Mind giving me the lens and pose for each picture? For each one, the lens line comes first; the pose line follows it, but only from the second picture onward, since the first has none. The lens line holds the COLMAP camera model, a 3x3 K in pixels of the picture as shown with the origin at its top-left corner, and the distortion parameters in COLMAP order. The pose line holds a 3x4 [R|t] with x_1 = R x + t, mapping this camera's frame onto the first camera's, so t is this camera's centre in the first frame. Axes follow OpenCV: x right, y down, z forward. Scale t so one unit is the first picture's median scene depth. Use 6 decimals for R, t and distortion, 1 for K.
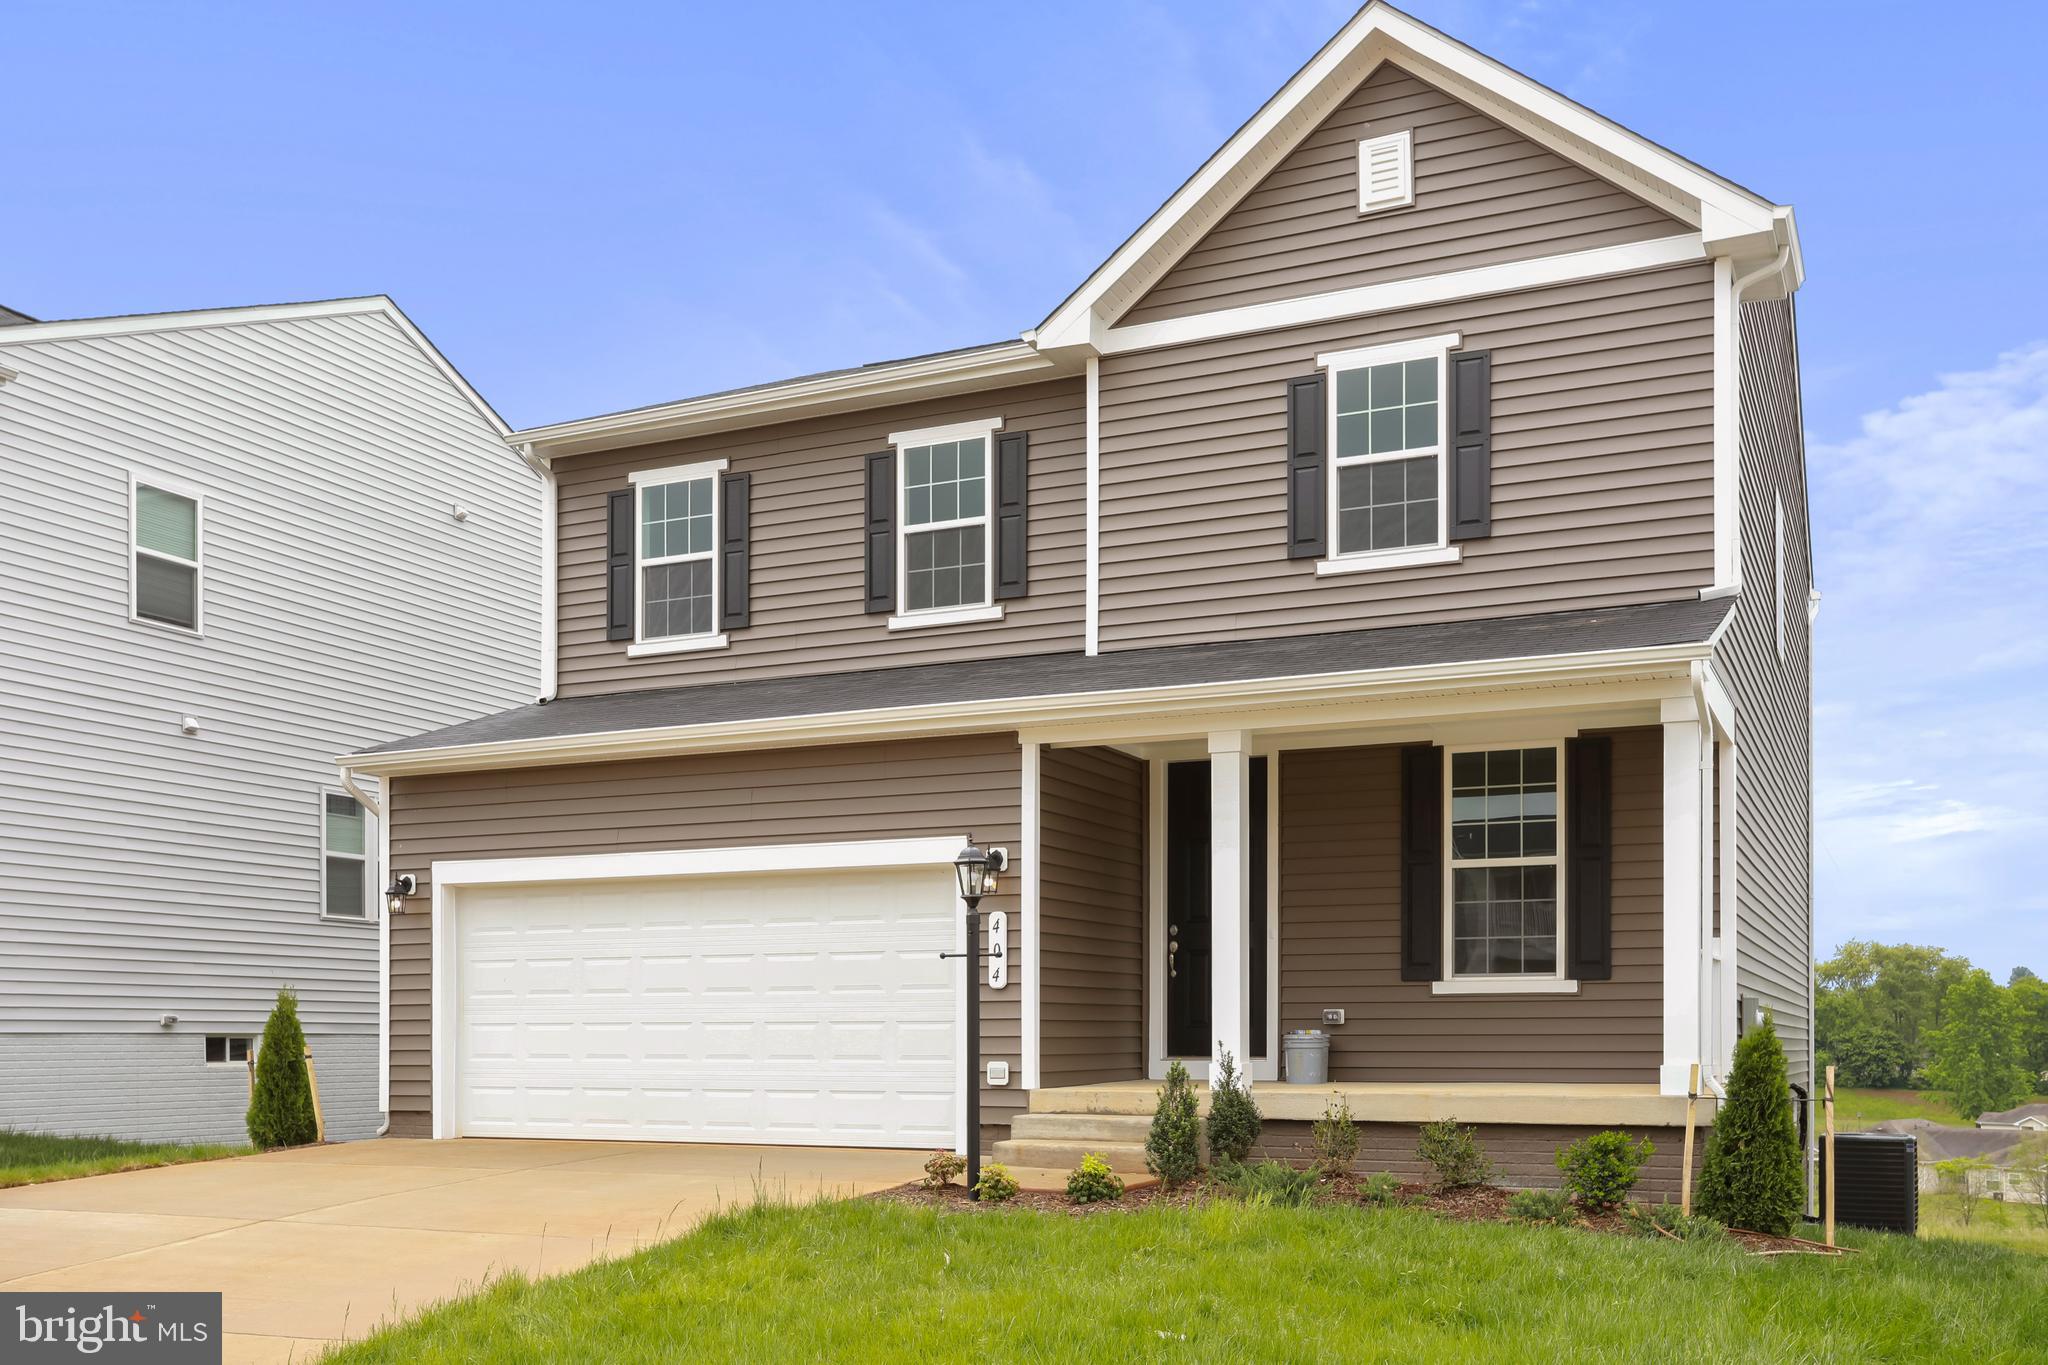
lens RADIAL K [[1935.8, 0, 1028.9], [0, 1935.8, 794.1], [0, 0, 1]] dist [-0.004065, 0.001636]
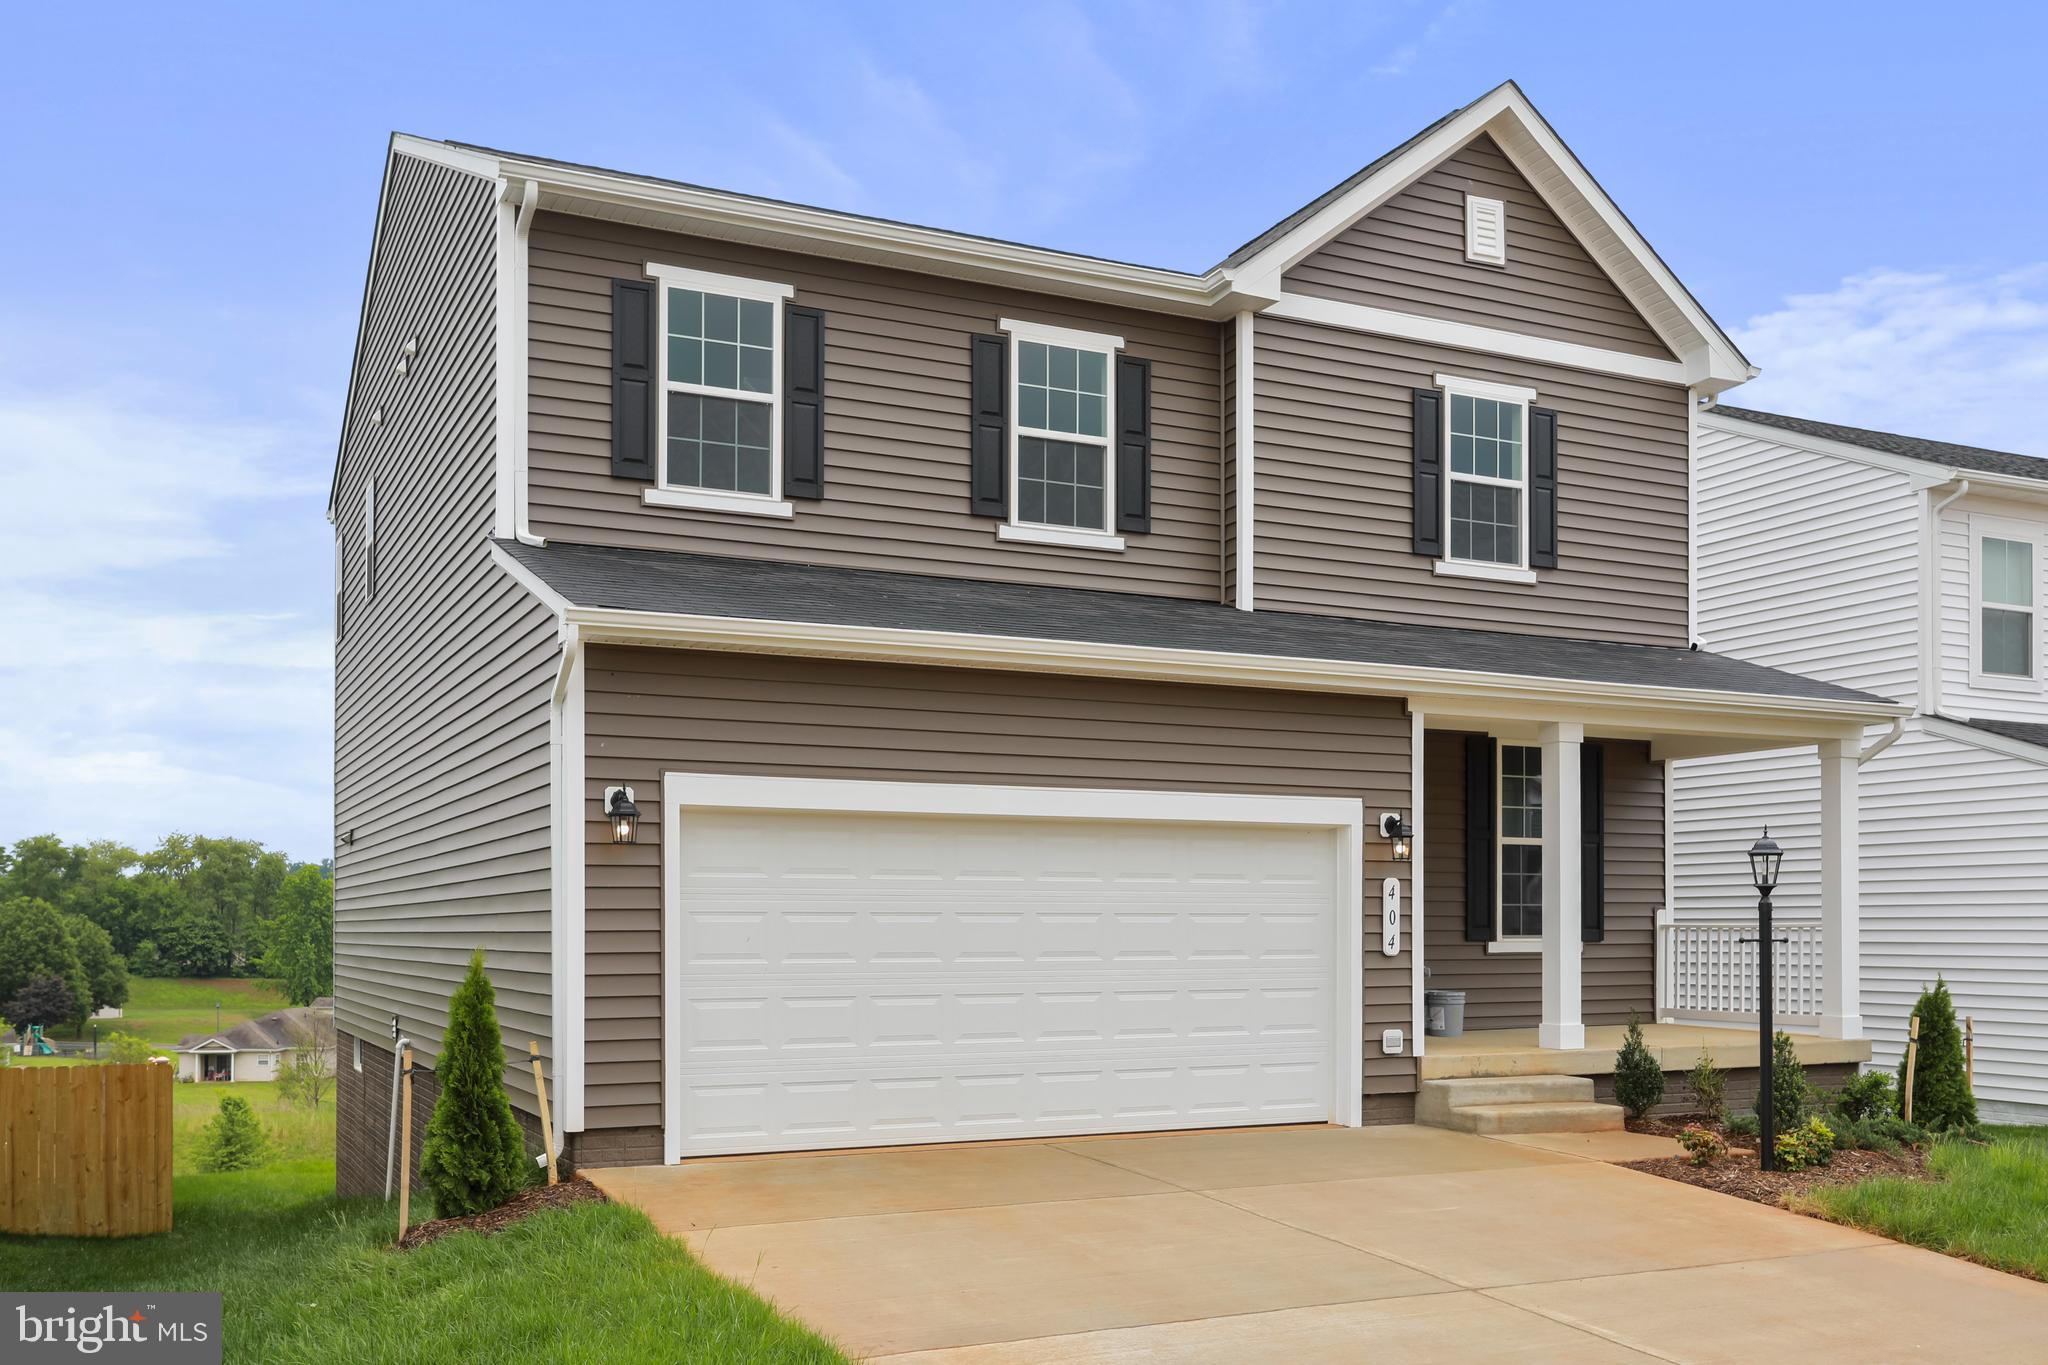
lens RADIAL K [[1862.9, 0, 1031.7], [0, 1862.9, 700.2], [0, 0, 1]] dist [-0.005585, 0.003980]
pose [[0.626386, 0.094014, 0.773823, -0.803347], [-0.099227, 0.994241, -0.040472, 0.024710], [-0.773172, -0.051433, 0.632108, 0.497322]]
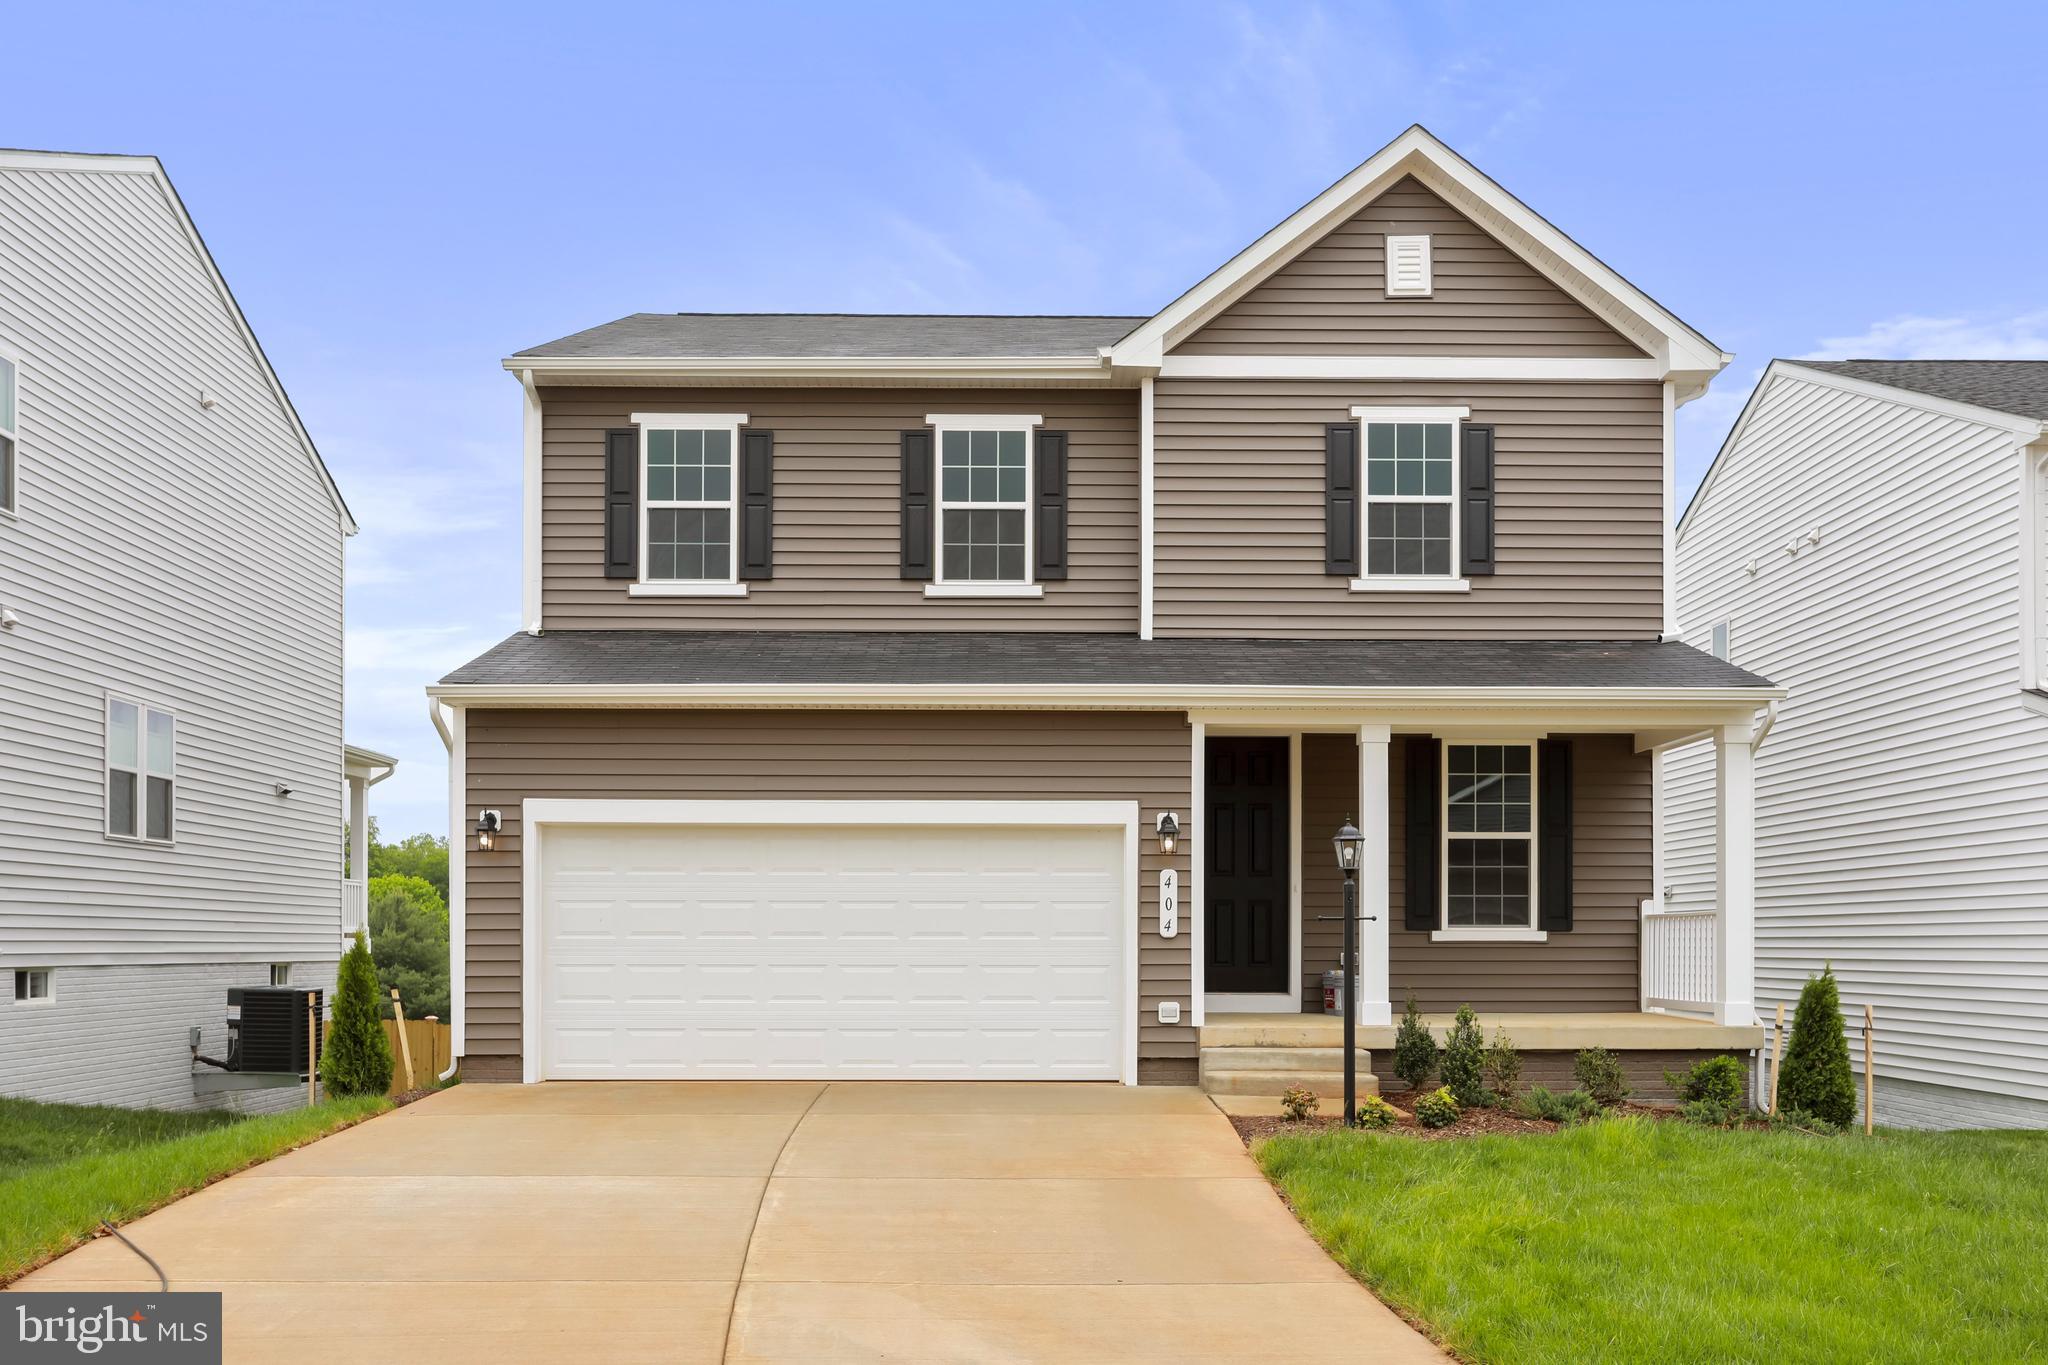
lens RADIAL K [[1830.2, 0, 1024.0], [0, 1830.2, 682.5], [0, 0, 1]] dist [-0.007725, 0.009429]
pose [[0.901408, 0.062798, 0.428391, -0.511422], [-0.056543, 0.998026, -0.027326, -0.013385], [-0.429262, 0.000409, 0.903180, 0.061126]]
